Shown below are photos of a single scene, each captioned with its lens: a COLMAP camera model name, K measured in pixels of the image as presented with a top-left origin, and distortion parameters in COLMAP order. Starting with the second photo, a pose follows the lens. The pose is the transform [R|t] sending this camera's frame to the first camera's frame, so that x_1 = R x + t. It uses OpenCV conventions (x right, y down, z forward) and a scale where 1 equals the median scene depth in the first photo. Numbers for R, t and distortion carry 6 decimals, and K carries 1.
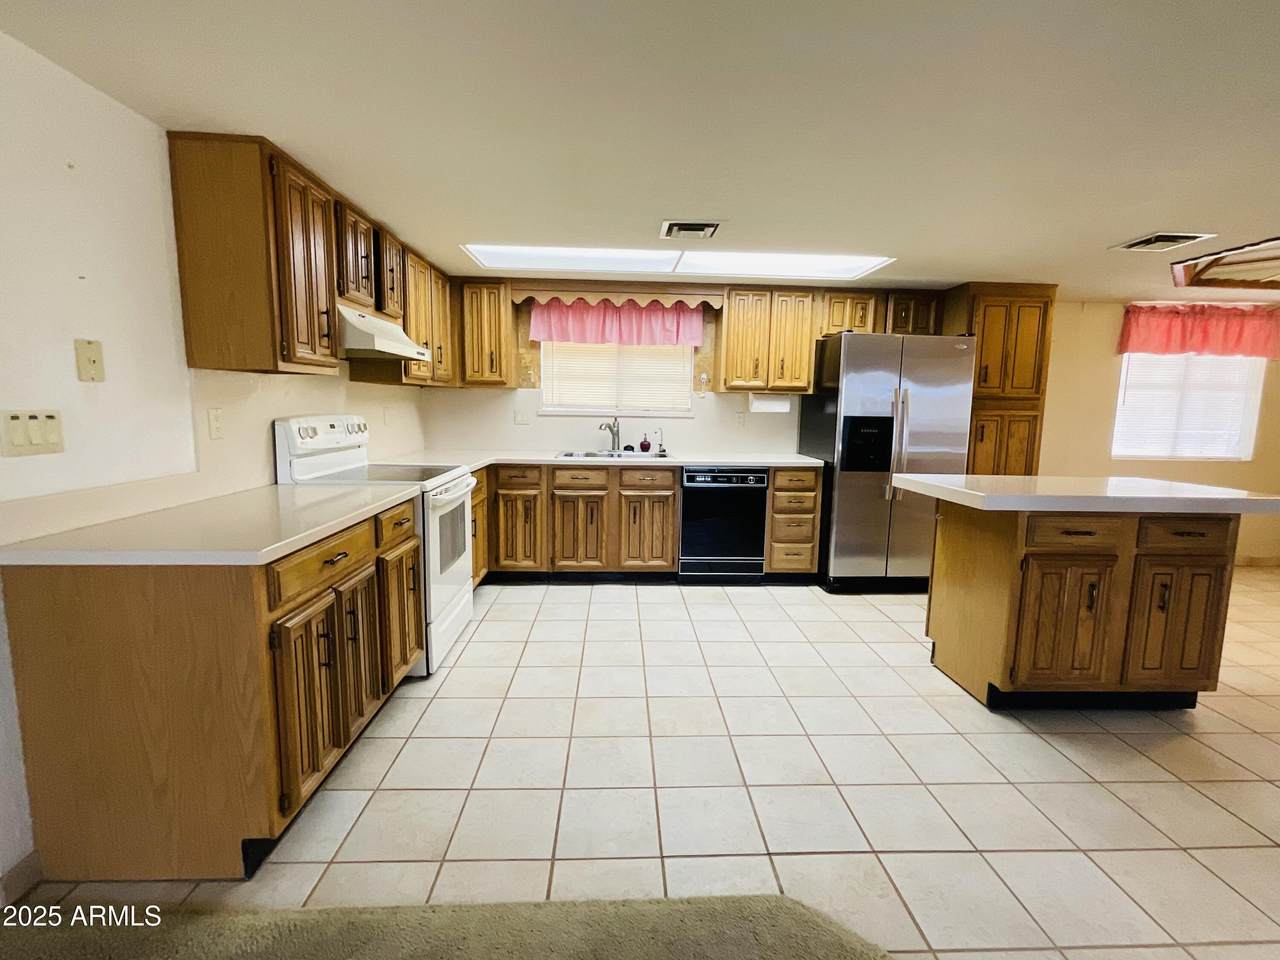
lens RADIAL K [[590.1, 0, 639.8], [0, 590.1, 480.4], [0, 0, 1]] dist [-0.000612, -0.000050]
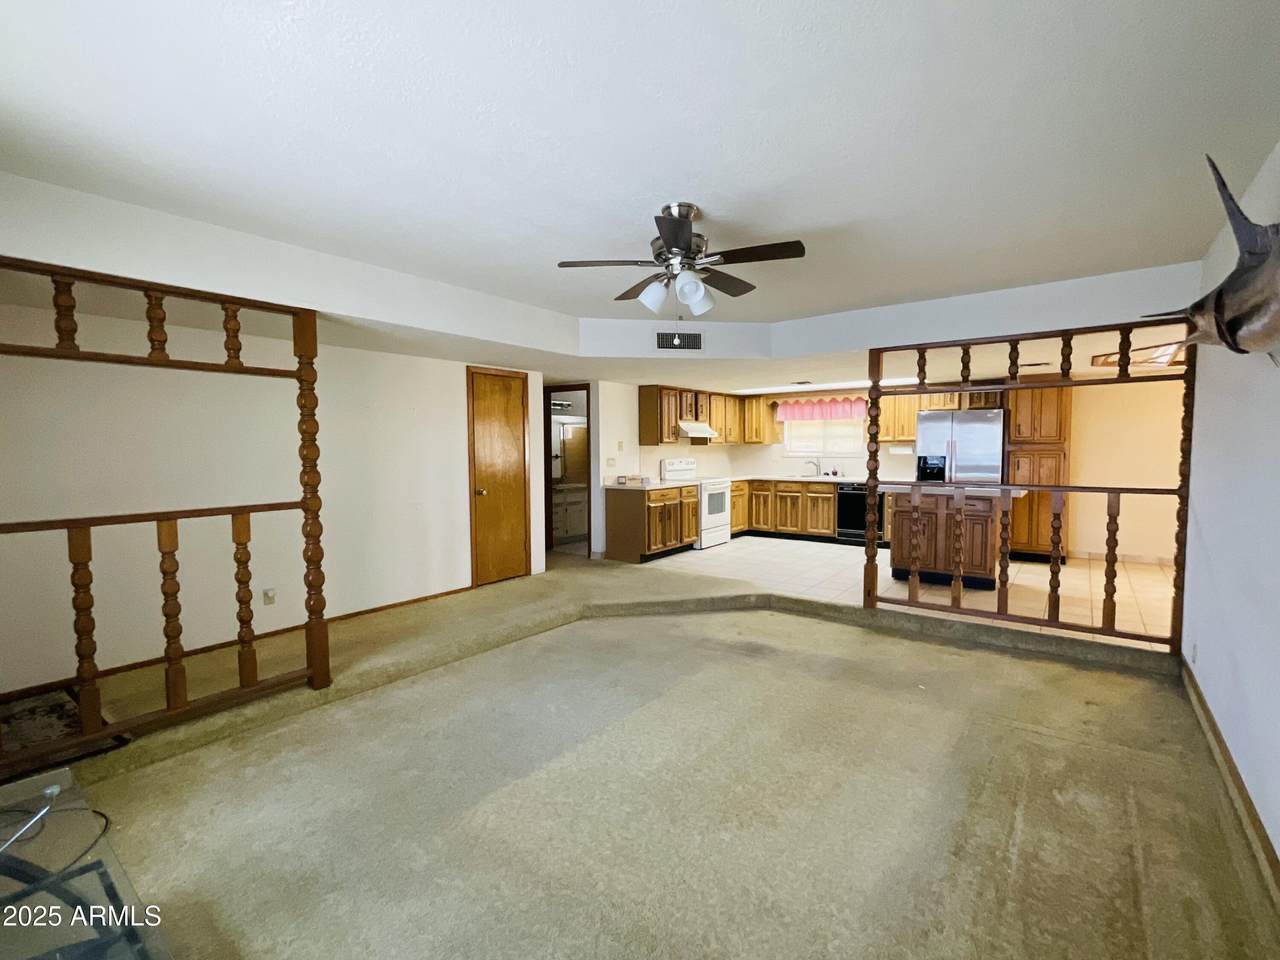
lens RADIAL K [[590.1, 0, 638.2], [0, 590.1, 480.8], [0, 0, 1]] dist [-0.000612, -0.000050]
pose [[0.771854, 0.013090, -0.635665, 0.811623], [-0.059363, 0.996904, -0.051552, 0.113393], [0.633023, 0.077526, 0.770242, -0.941656]]
